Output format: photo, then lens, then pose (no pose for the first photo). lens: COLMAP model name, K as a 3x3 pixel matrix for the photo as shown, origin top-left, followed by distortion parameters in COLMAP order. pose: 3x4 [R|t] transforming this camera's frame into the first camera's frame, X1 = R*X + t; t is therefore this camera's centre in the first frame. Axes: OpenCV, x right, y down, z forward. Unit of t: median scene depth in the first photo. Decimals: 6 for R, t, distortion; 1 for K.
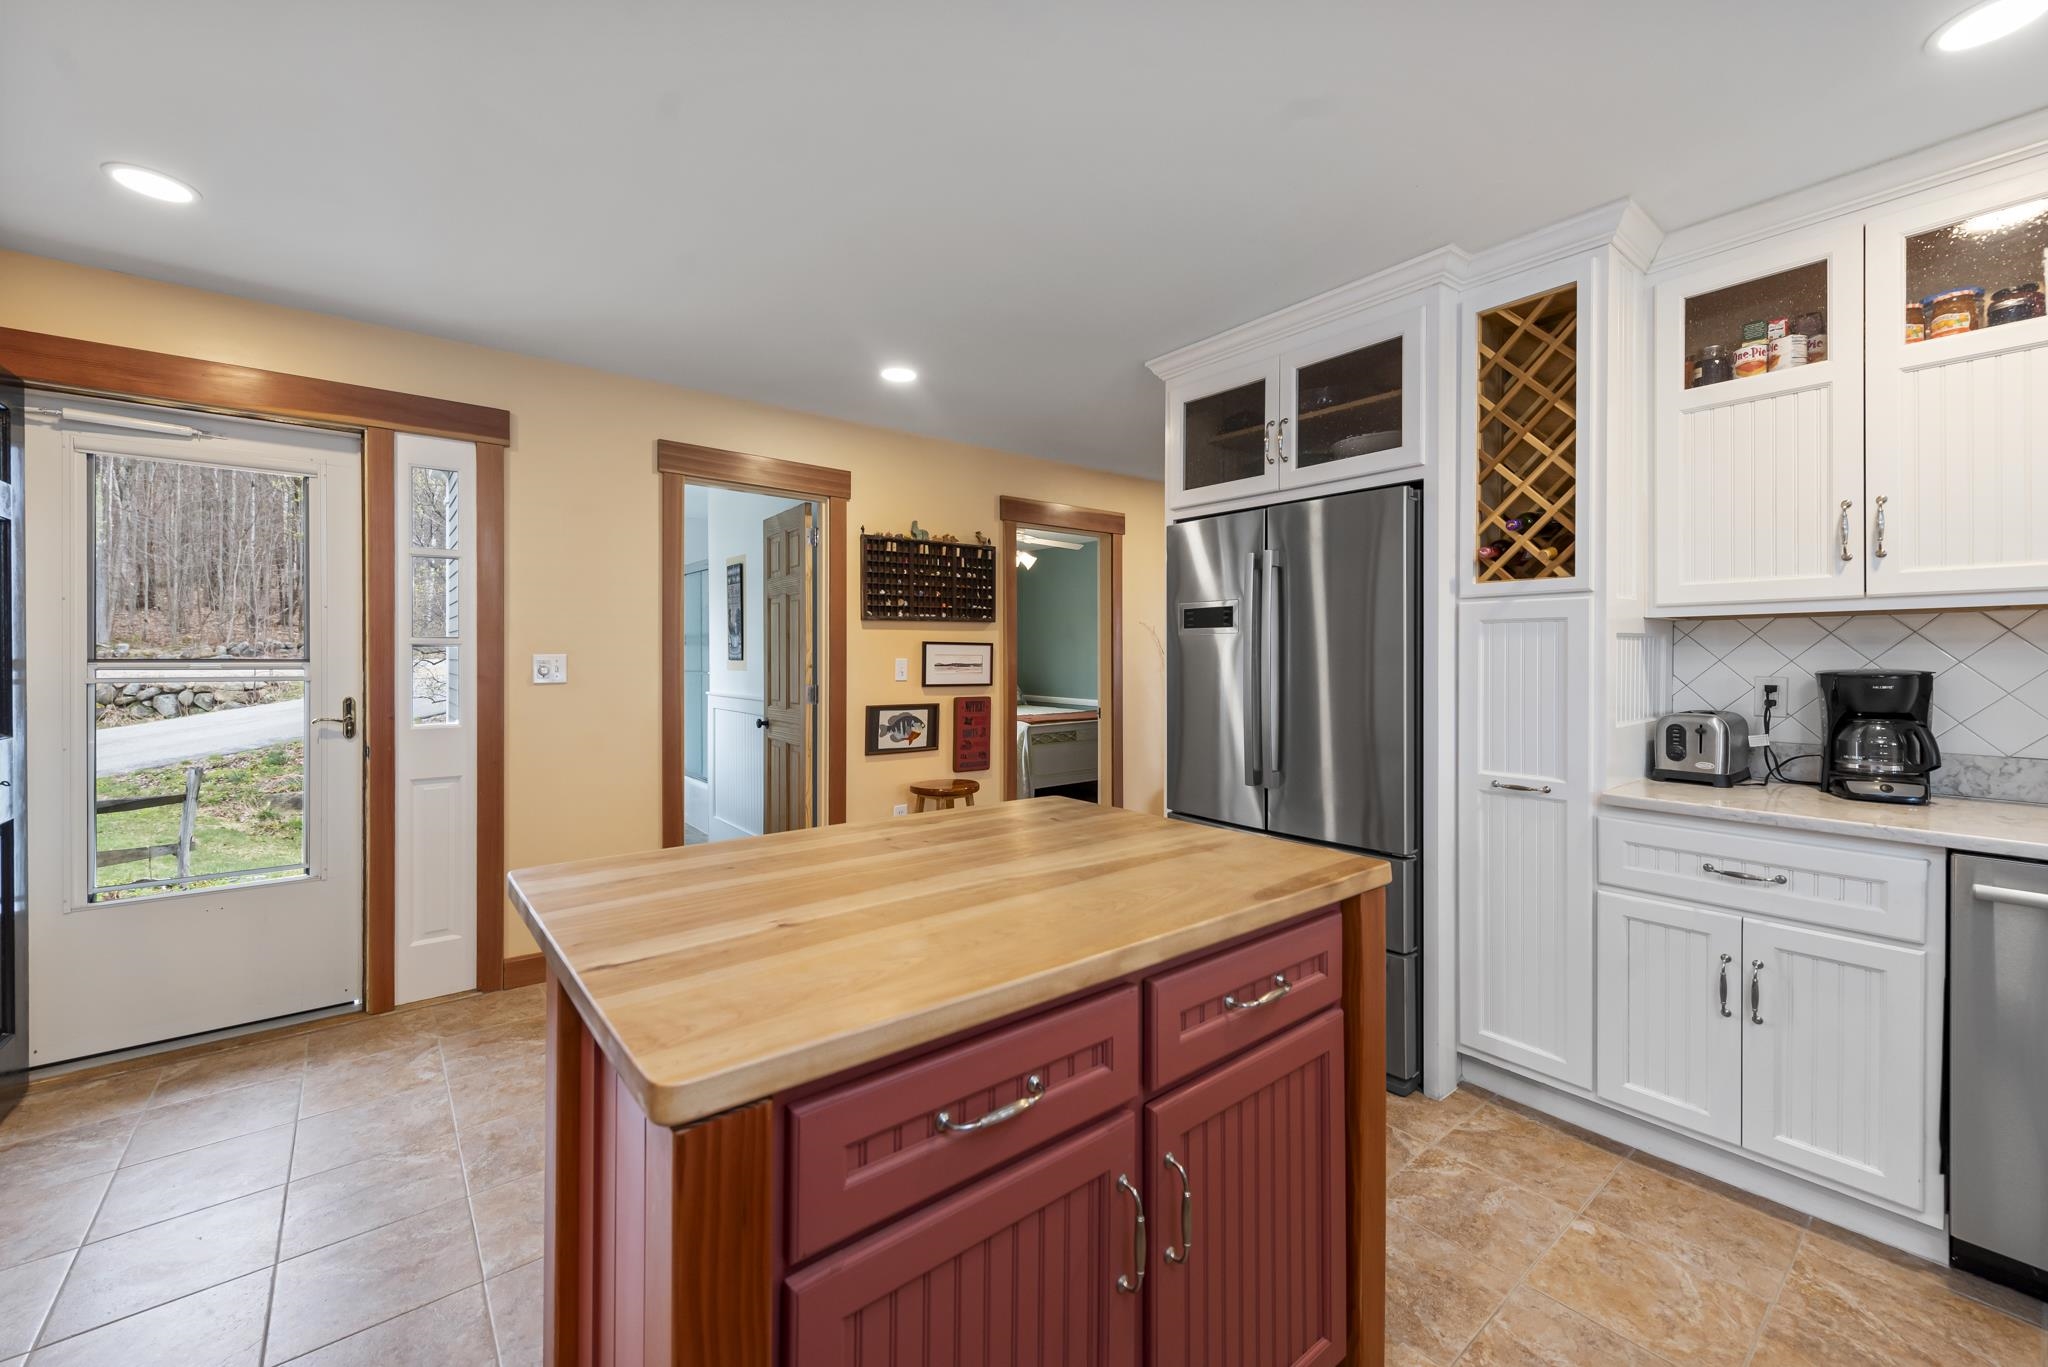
lens RADIAL K [[813.4, 0, 1046.2], [0, 813.4, 666.3], [0, 0, 1]] dist [0.021787, -0.006281]
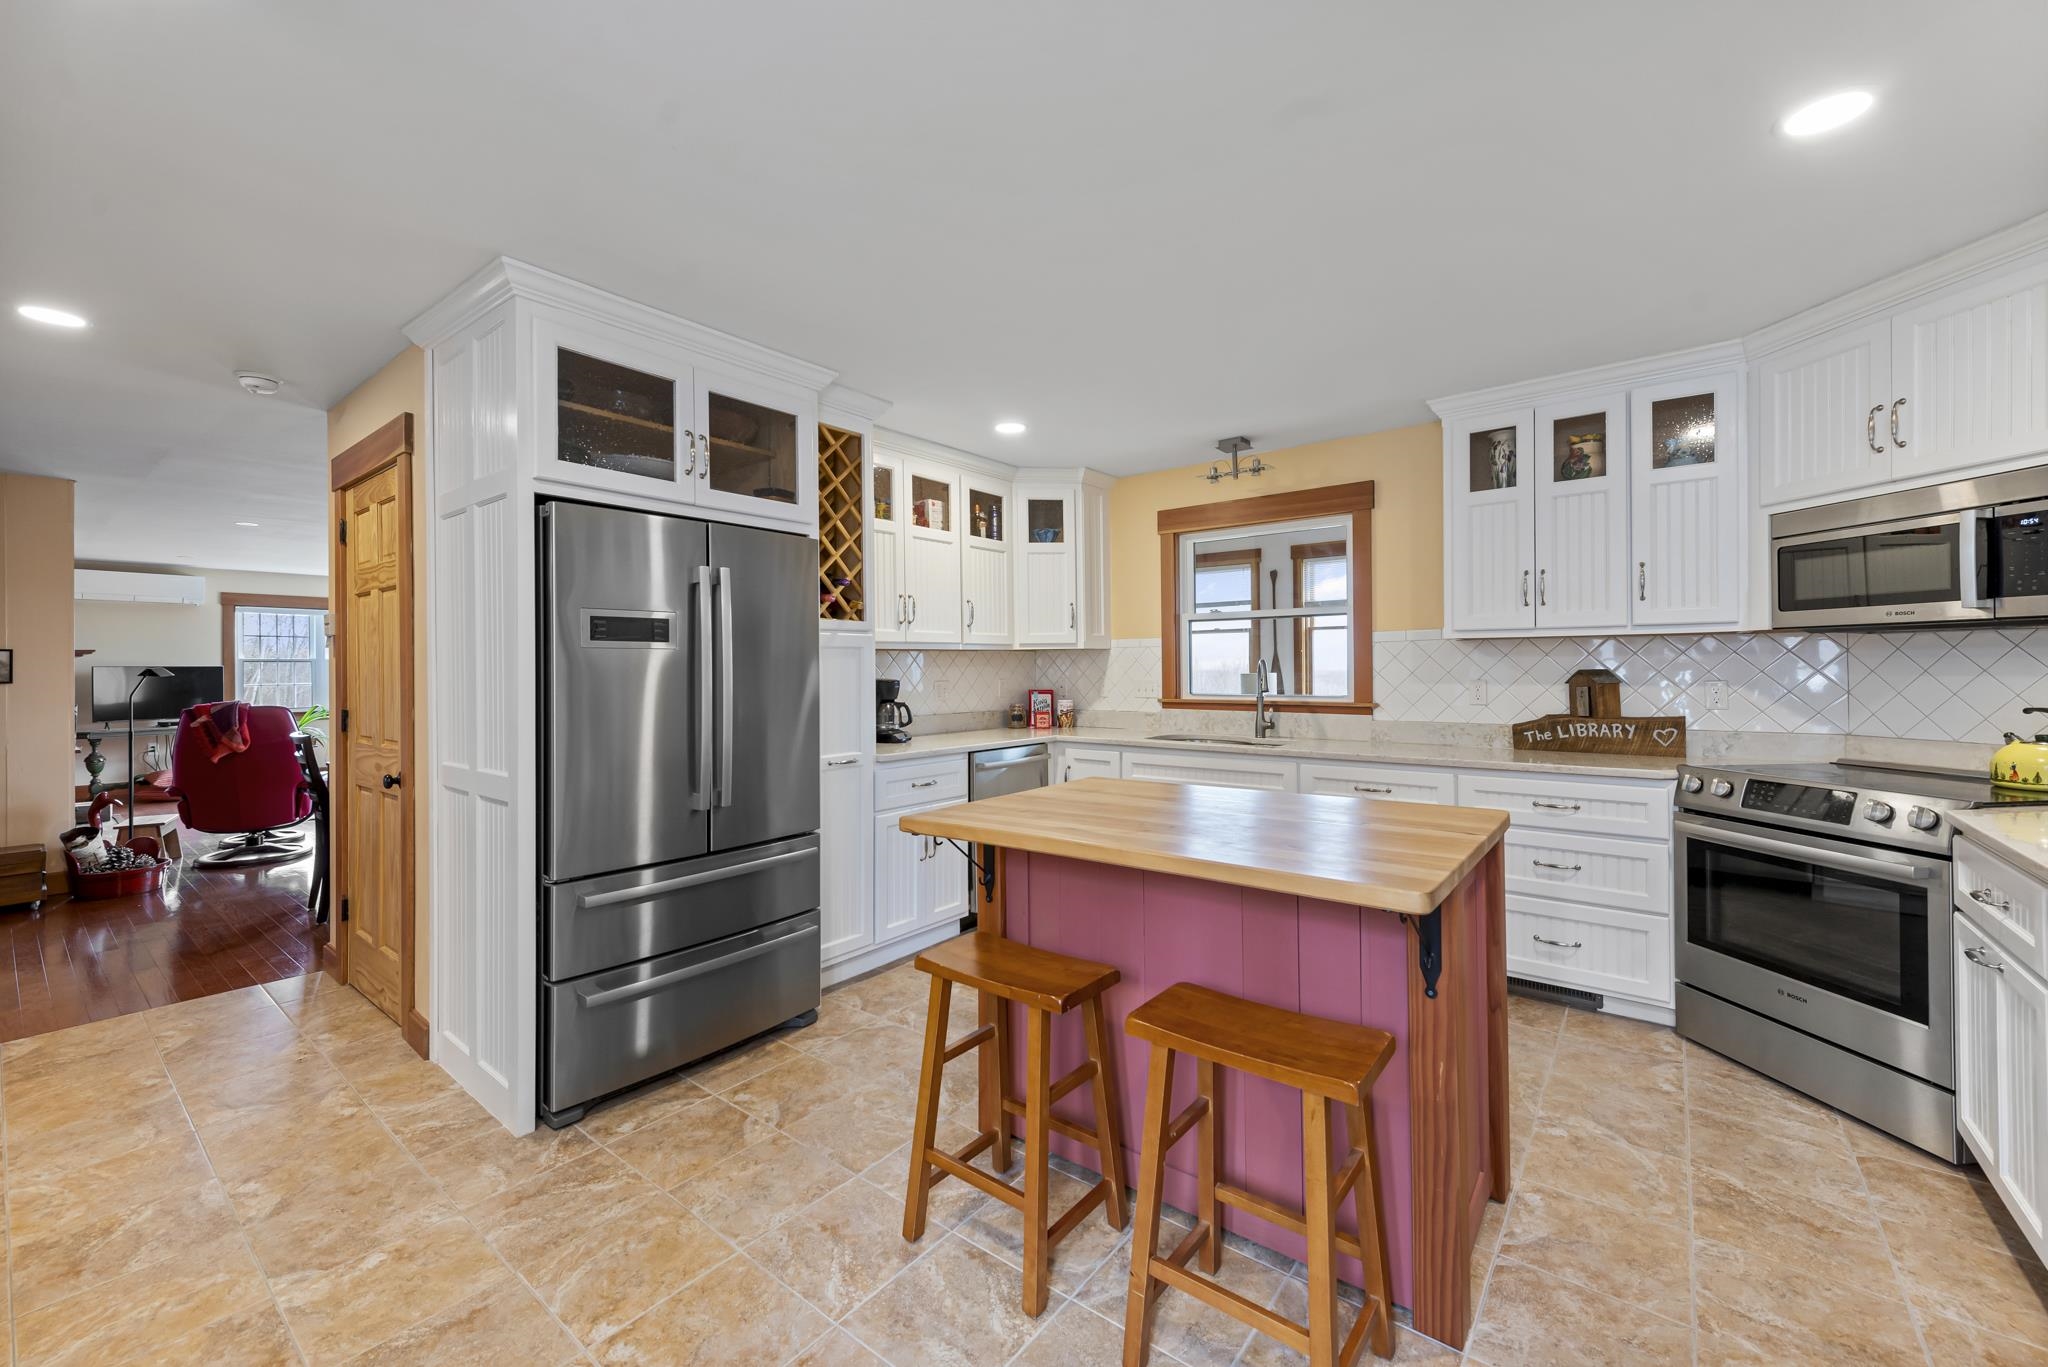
lens RADIAL K [[798.2, 0, 1024.6], [0, 798.2, 673.5], [0, 0, 1]] dist [0.020443, -0.002874]
pose [[-0.210000, -0.005065, 0.977688, -0.854350], [0.023607, 0.999669, 0.010249, -0.016931], [-0.977416, 0.025232, -0.209811, 0.951363]]
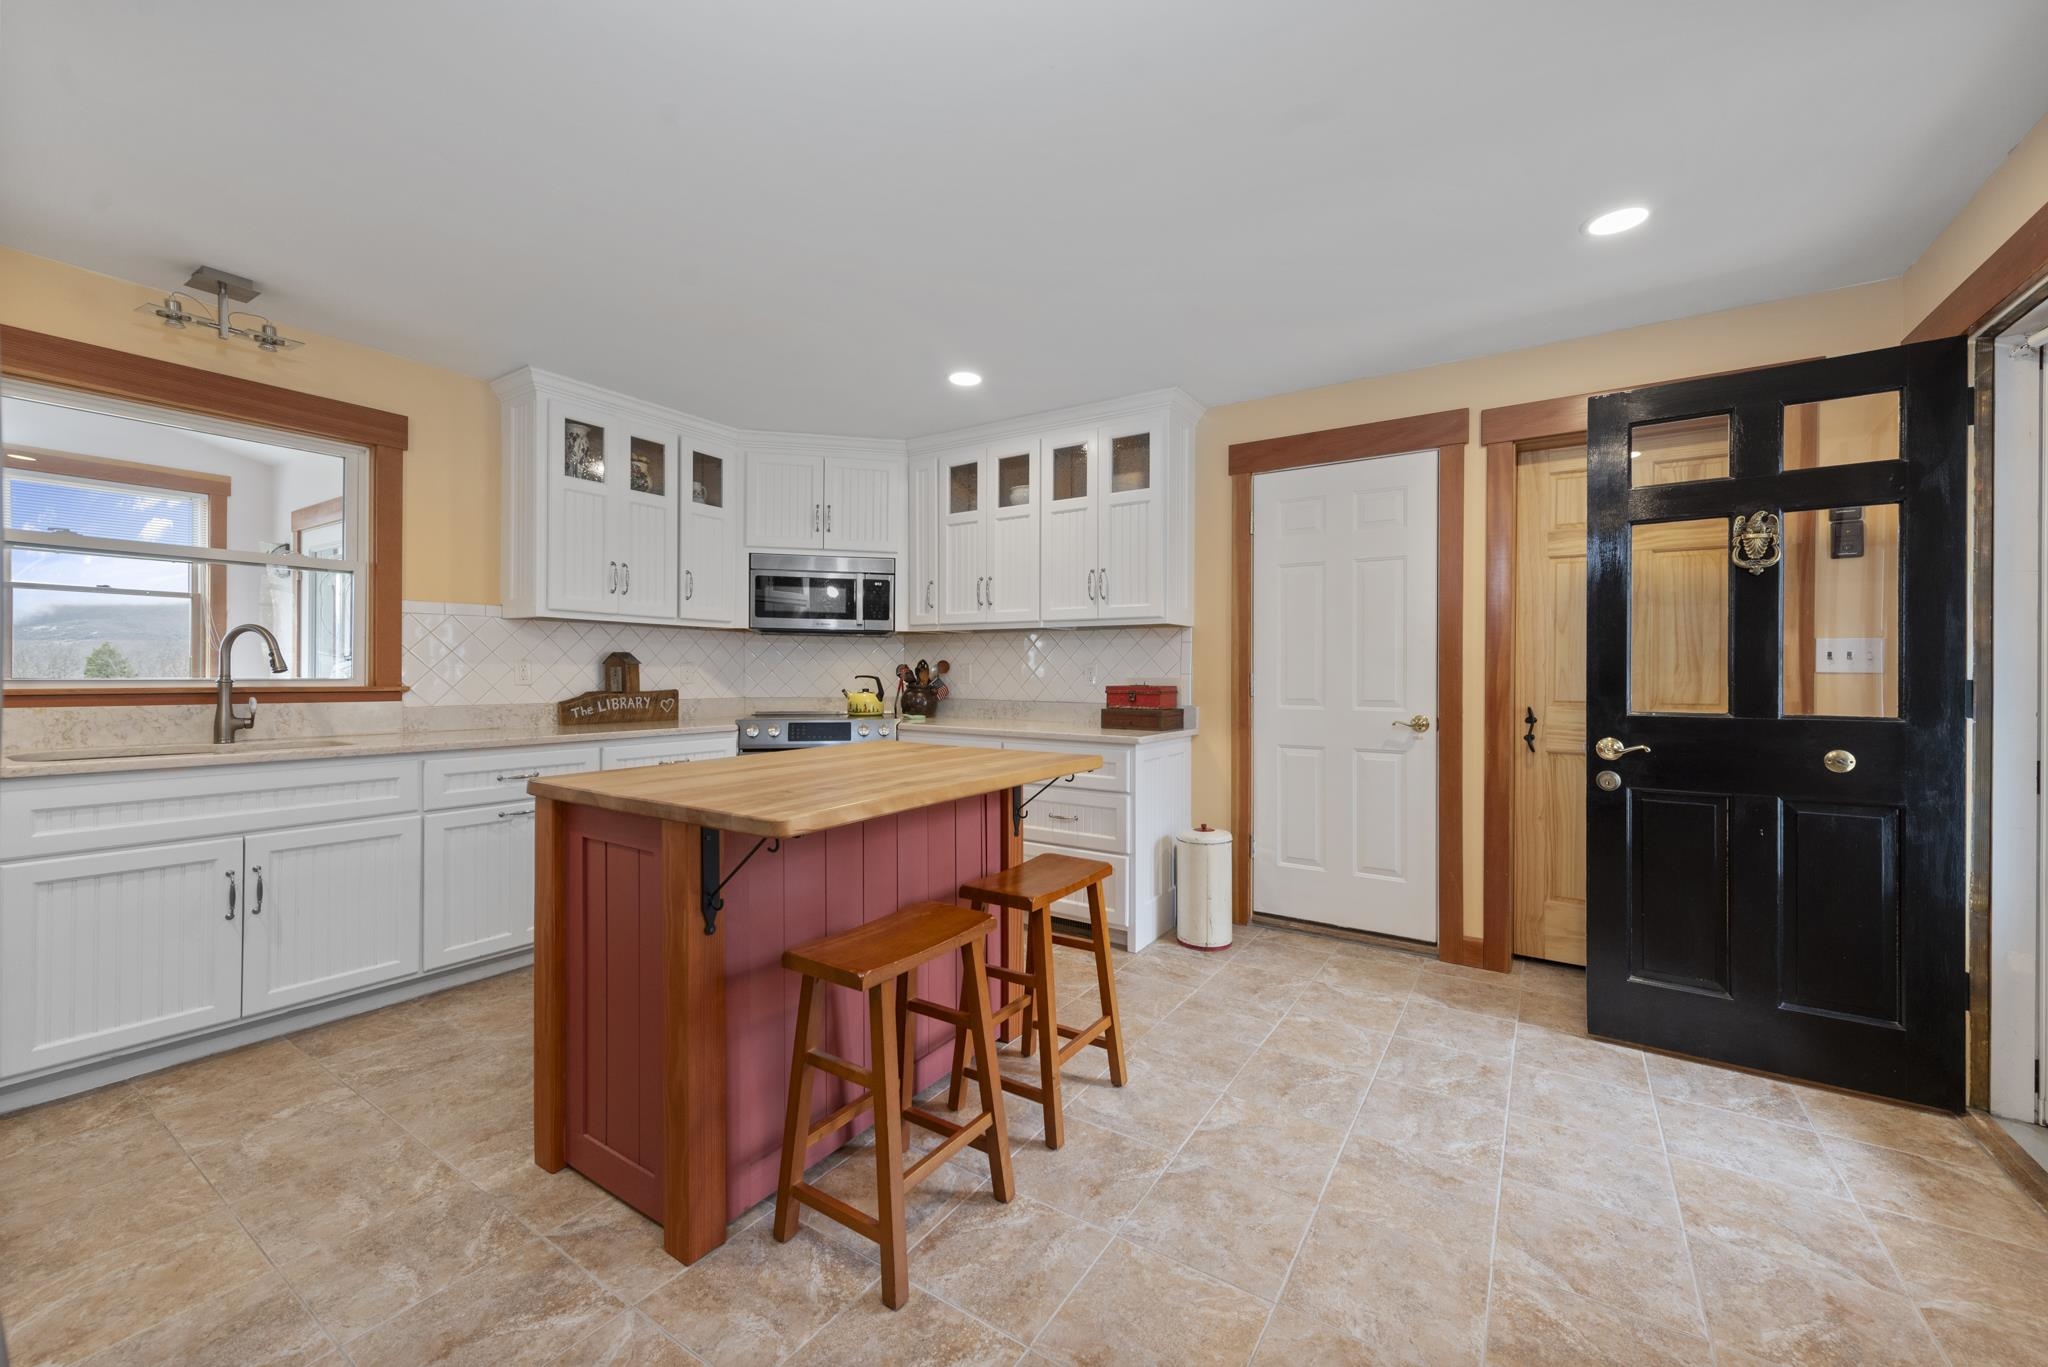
lens RADIAL K [[798.2, 0, 1024.6], [0, 798.2, 673.5], [0, 0, 1]] dist [0.020443, -0.002874]
pose [[-0.959235, -0.006930, -0.282524, 0.011936], [-0.011844, 0.999807, 0.015691, 0.023073], [0.282361, 0.018397, -0.959132, 1.539614]]
